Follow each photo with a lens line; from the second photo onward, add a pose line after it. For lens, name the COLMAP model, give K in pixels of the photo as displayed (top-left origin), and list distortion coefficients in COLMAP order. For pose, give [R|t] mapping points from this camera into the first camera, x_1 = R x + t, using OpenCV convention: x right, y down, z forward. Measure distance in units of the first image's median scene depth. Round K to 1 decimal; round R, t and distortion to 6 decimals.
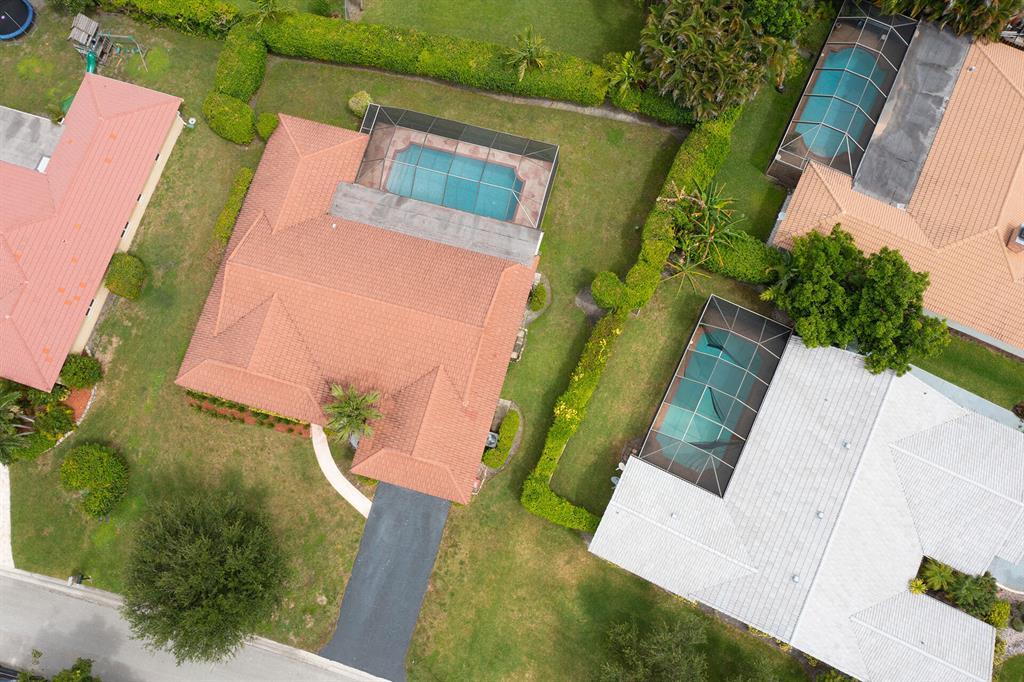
lens RADIAL K [[802.1, 0, 510.4], [0, 802.1, 339.7], [0, 0, 1]] dist [-0.012655, 0.000958]
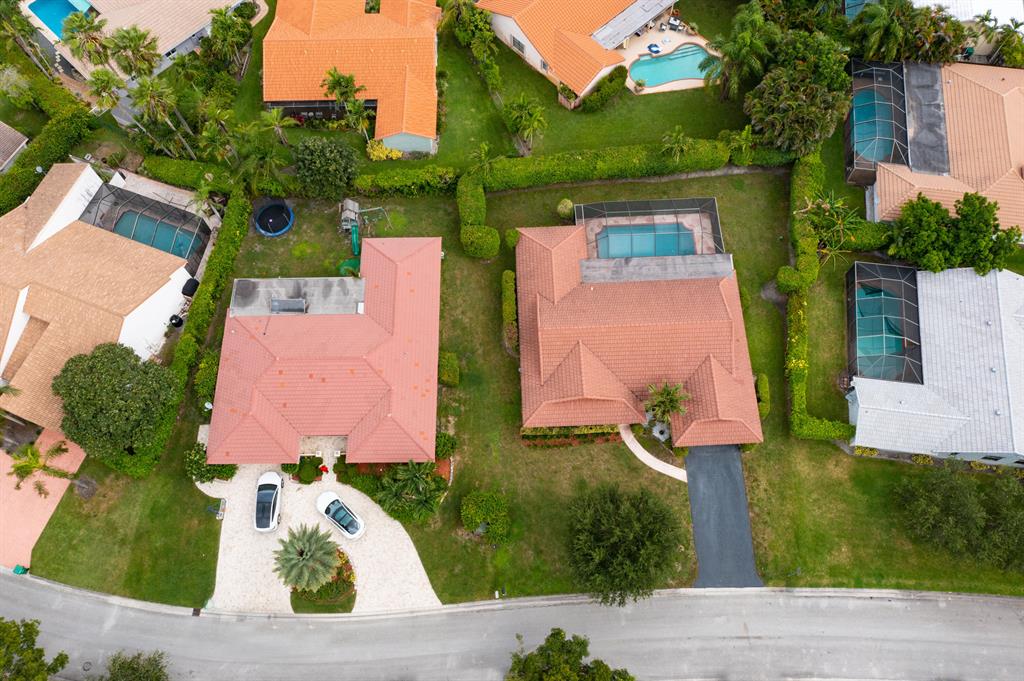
lens RADIAL K [[802.1, 0, 512.1], [0, 802.1, 336.5], [0, 0, 1]] dist [-0.012655, 0.000958]
pose [[0.951912, -0.274664, 0.135731, -0.570357], [0.293669, 0.944258, -0.148777, 0.103791], [-0.087301, 0.181483, 0.979511, -0.341451]]
